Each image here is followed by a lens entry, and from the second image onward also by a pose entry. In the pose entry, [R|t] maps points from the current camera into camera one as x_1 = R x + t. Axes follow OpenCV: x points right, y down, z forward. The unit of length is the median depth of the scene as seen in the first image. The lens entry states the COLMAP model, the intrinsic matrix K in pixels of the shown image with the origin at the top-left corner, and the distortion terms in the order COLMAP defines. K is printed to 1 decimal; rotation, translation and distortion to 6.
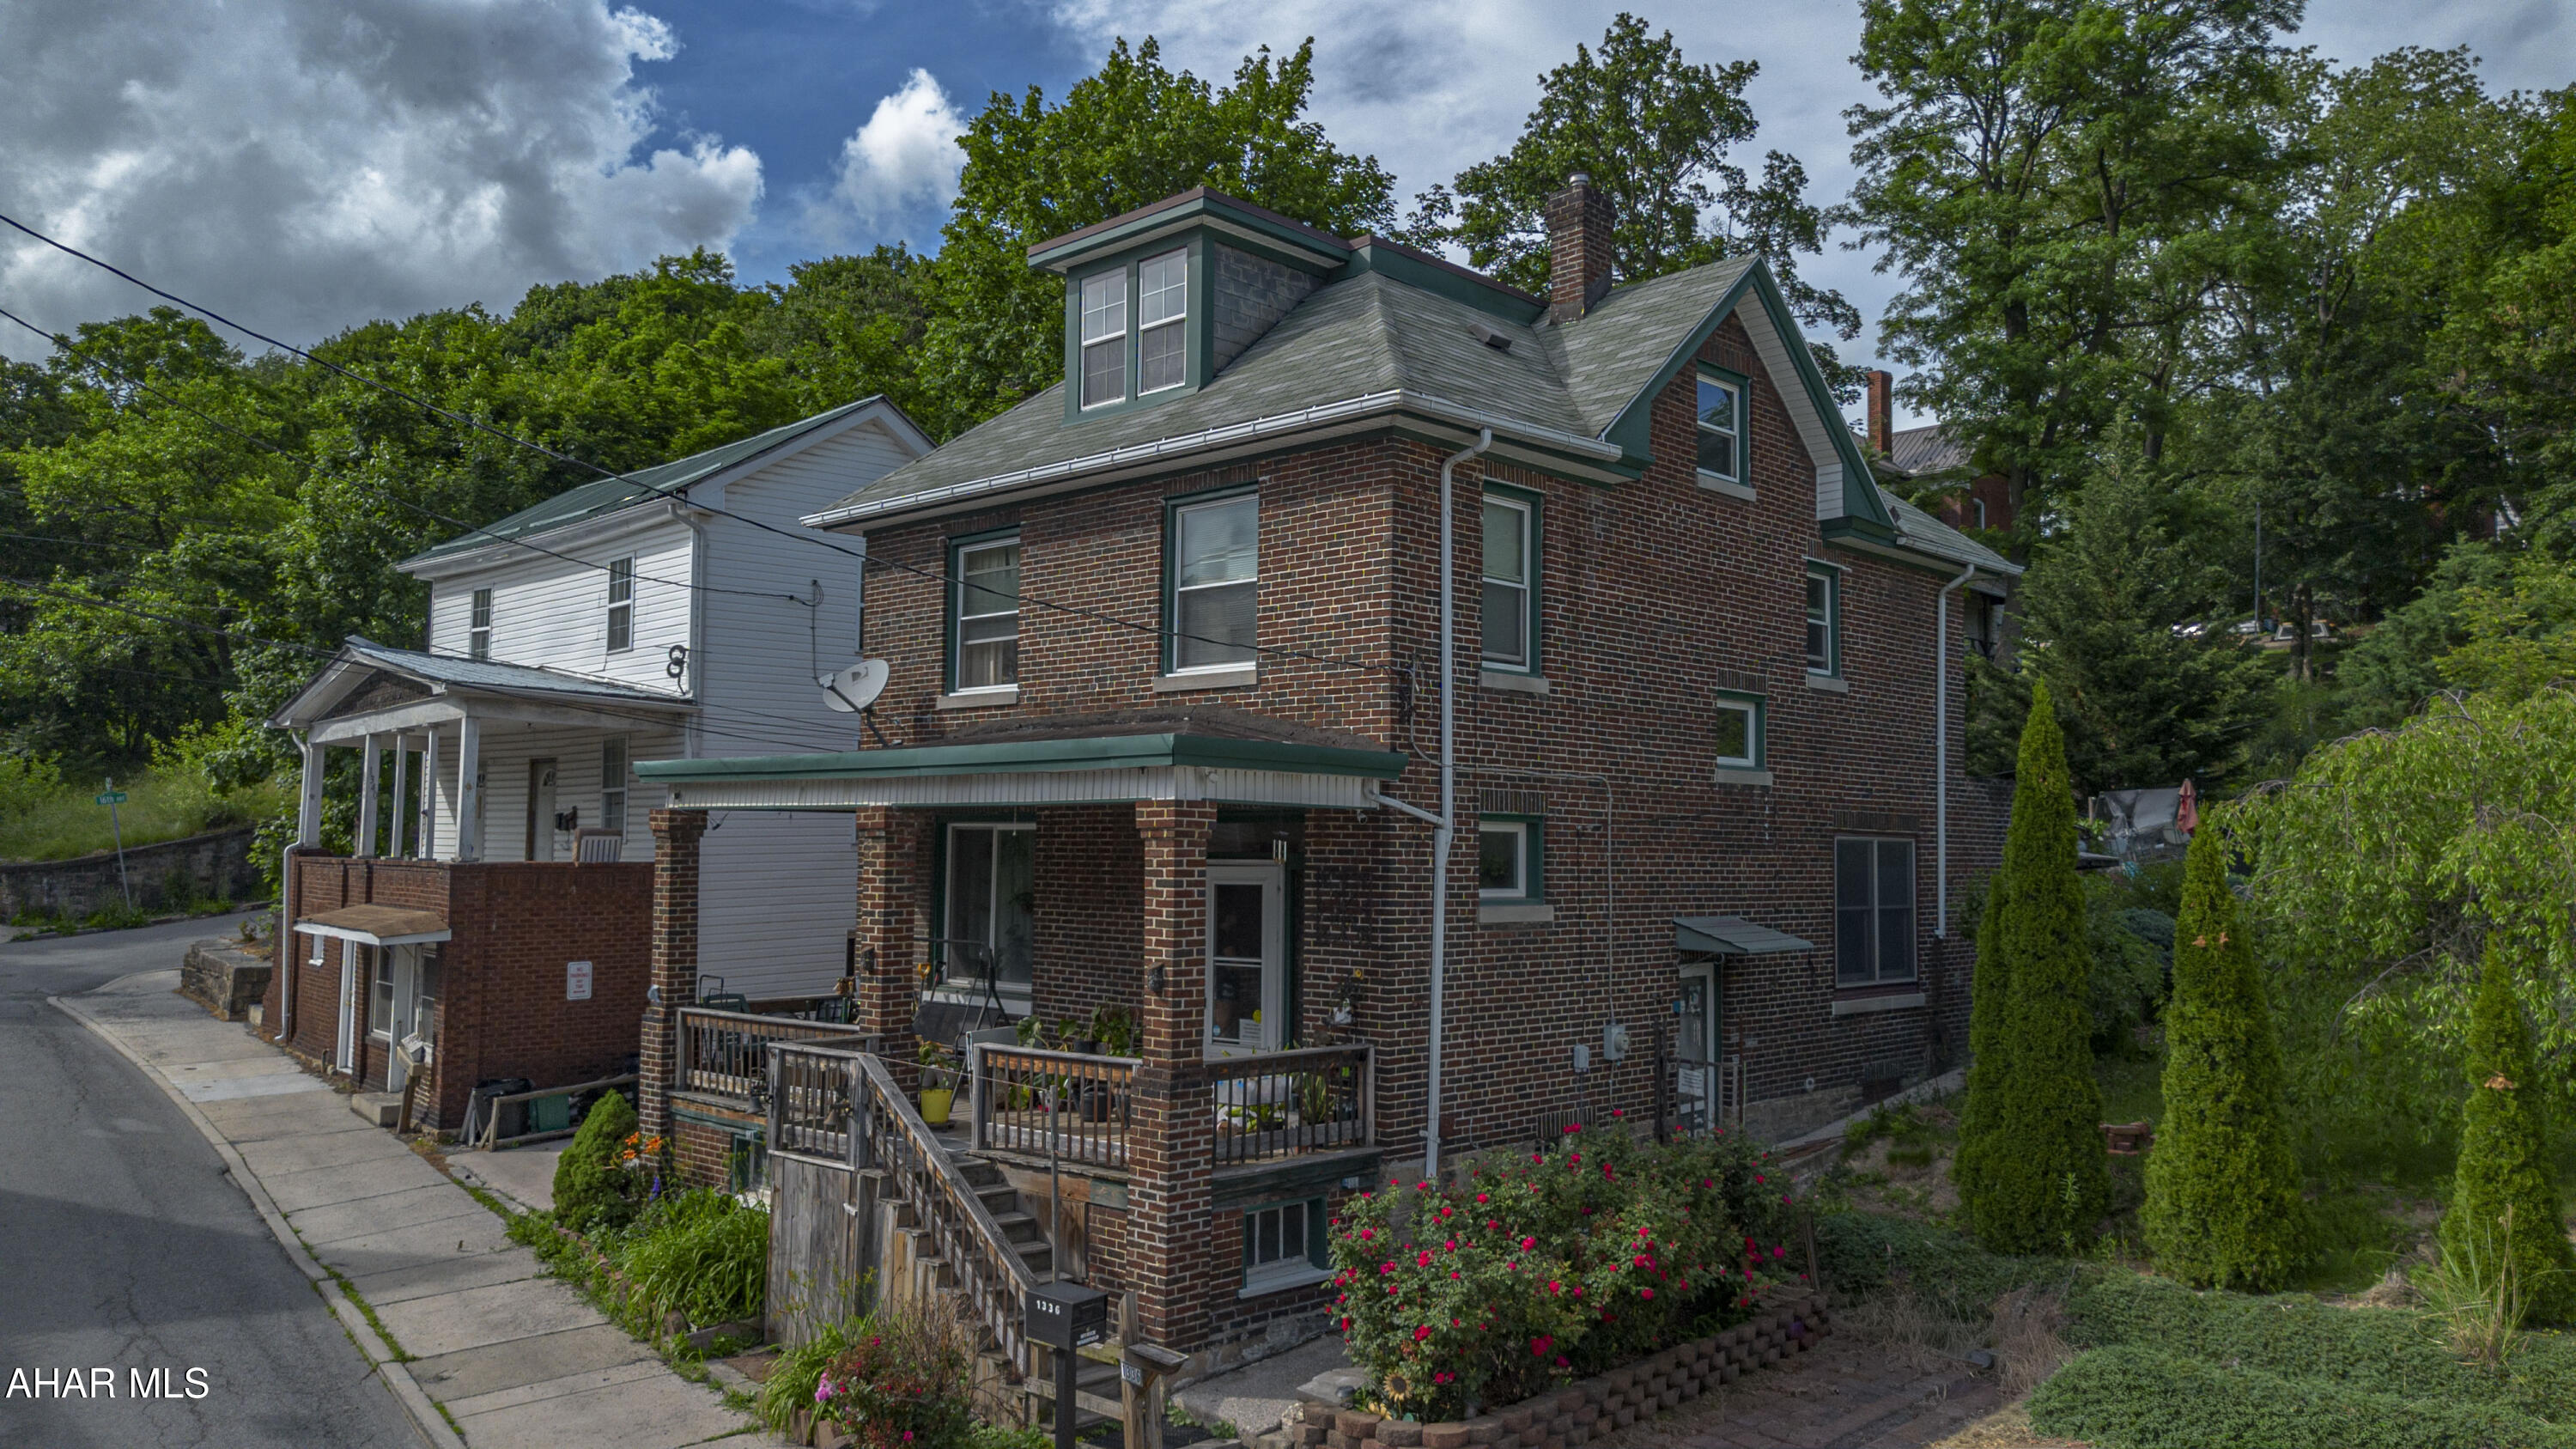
lens RADIAL K [[1831.9, 0, 1299.5], [0, 1831.9, 737.3], [0, 0, 1]] dist [0.077148, -0.078248]
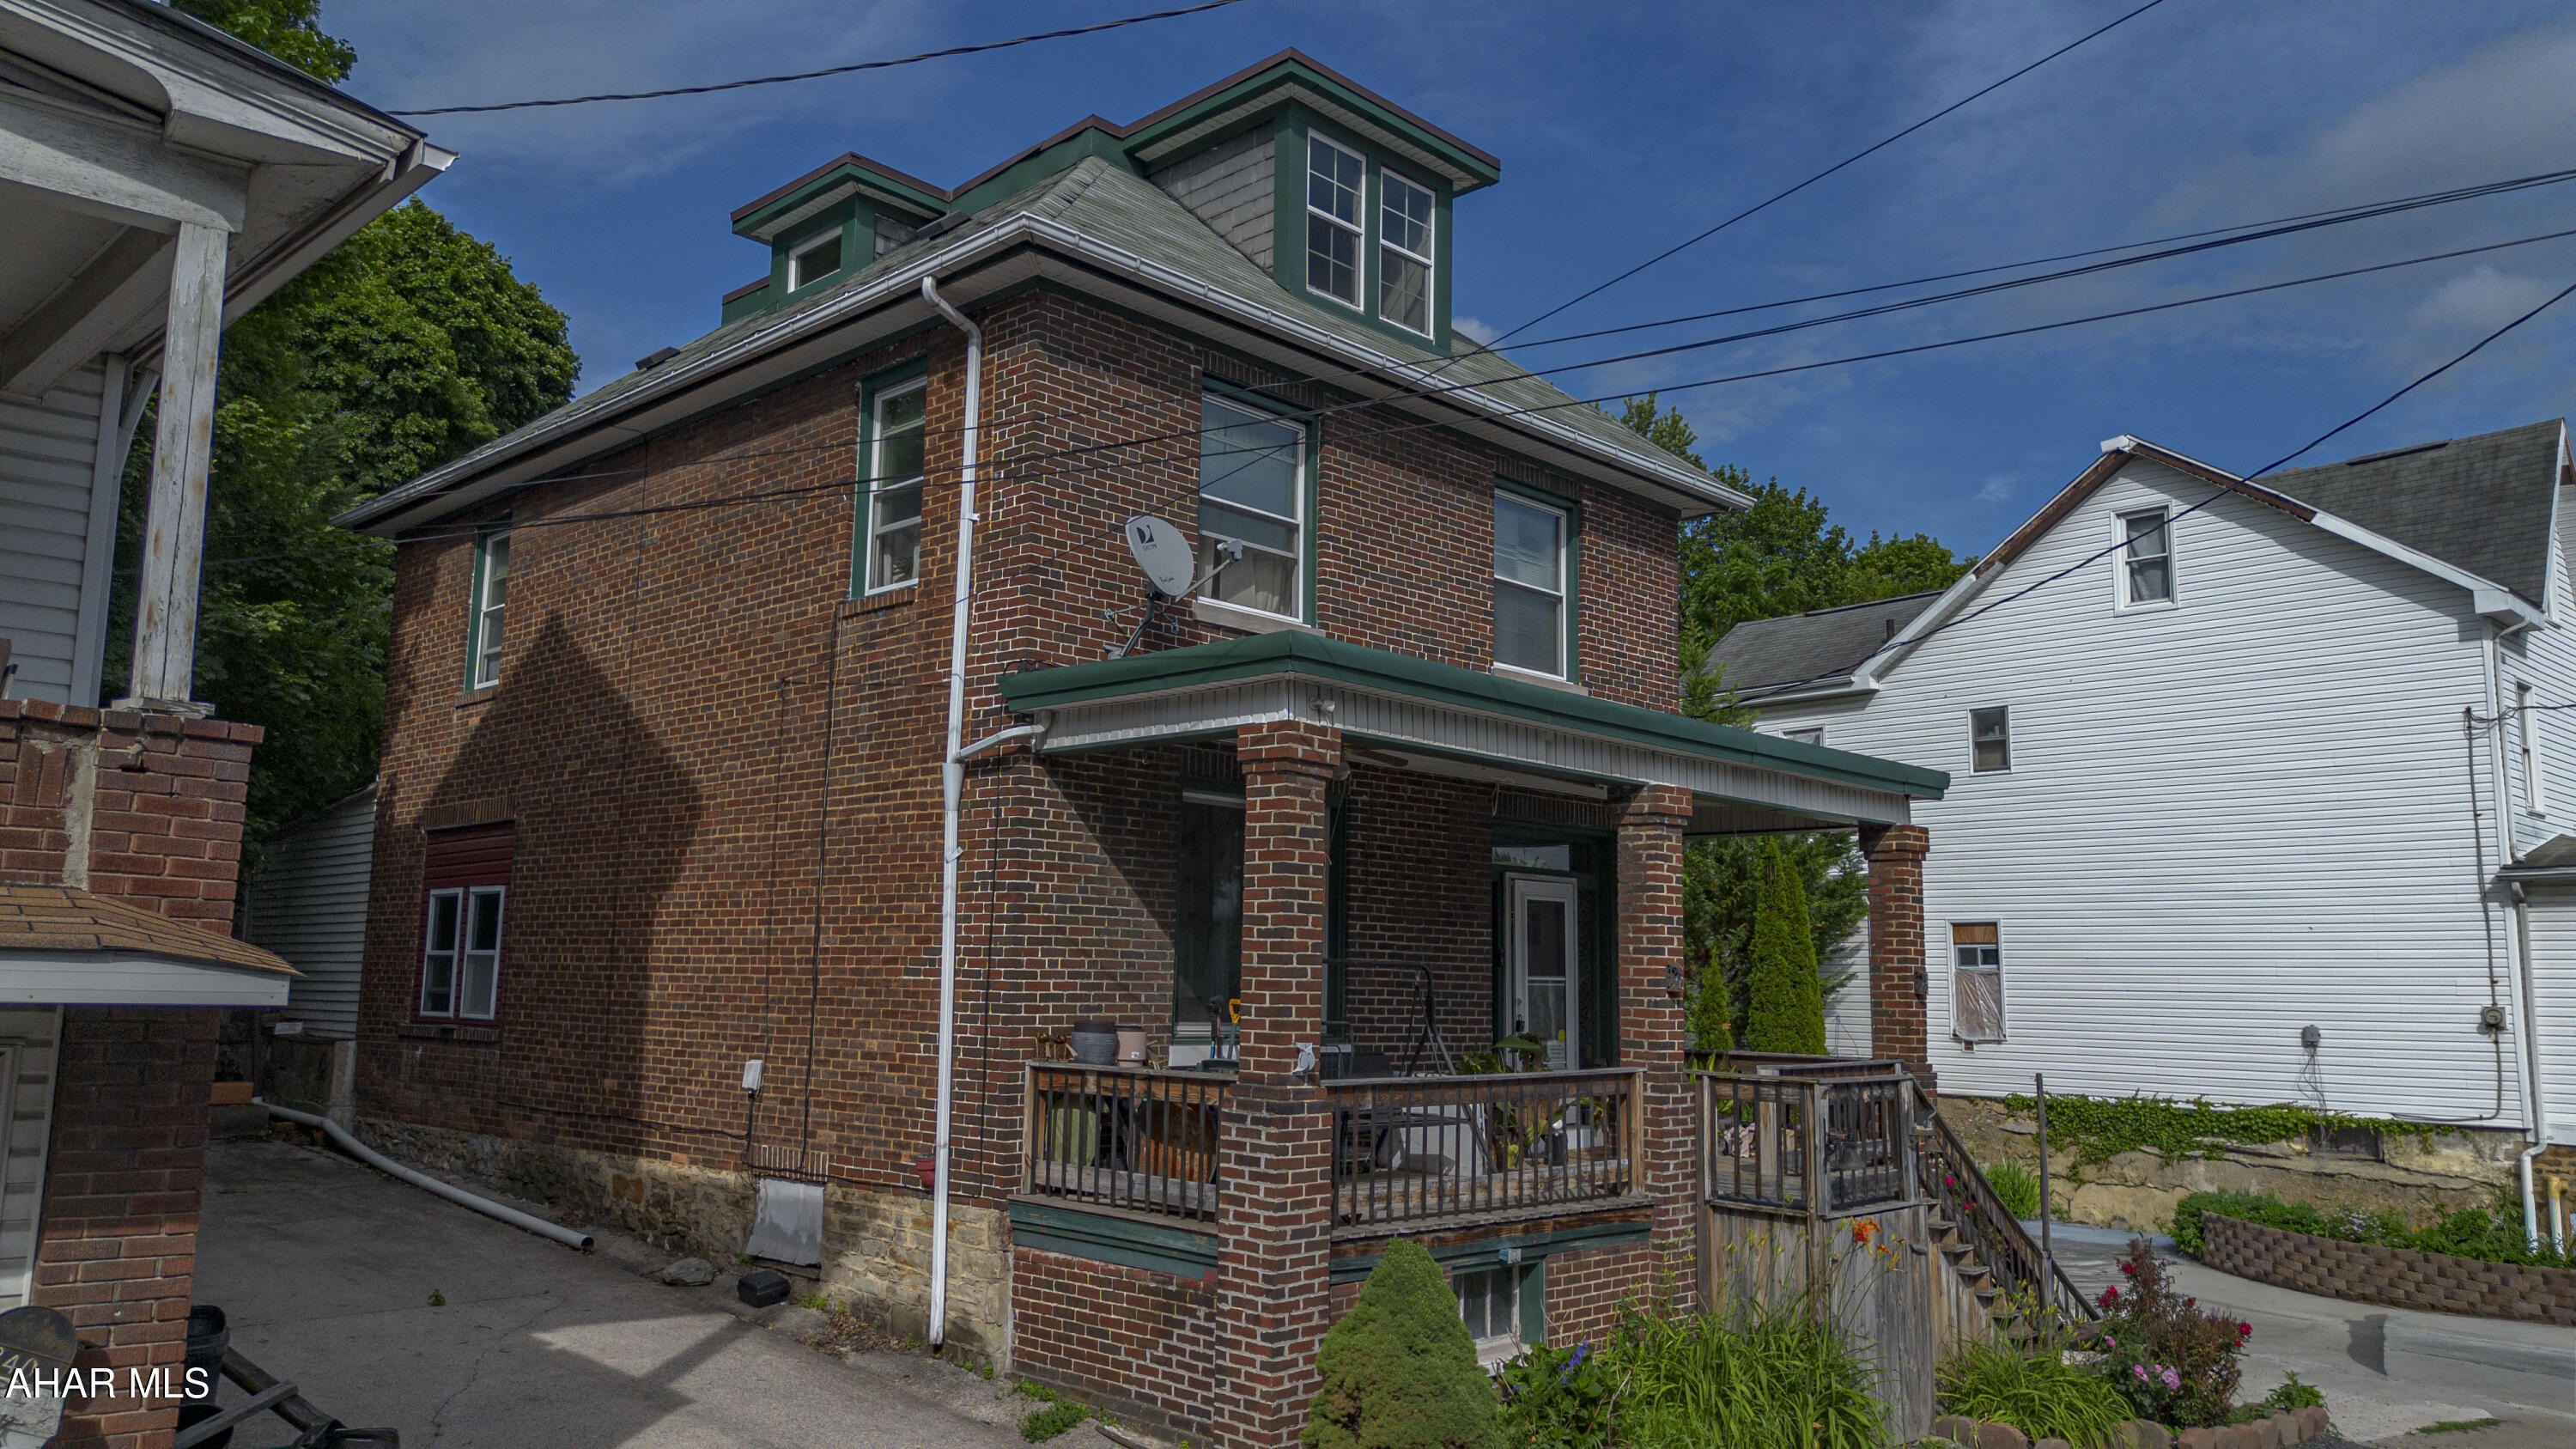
lens RADIAL K [[1831.9, 0, 1299.5], [0, 1831.9, 737.3], [0, 0, 1]] dist [0.077148, -0.078248]
pose [[0.005733, 0.123338, 0.992348, -0.862975], [-0.081460, 0.989124, -0.122467, 0.106646], [-0.996660, -0.080135, 0.015718, 0.961984]]
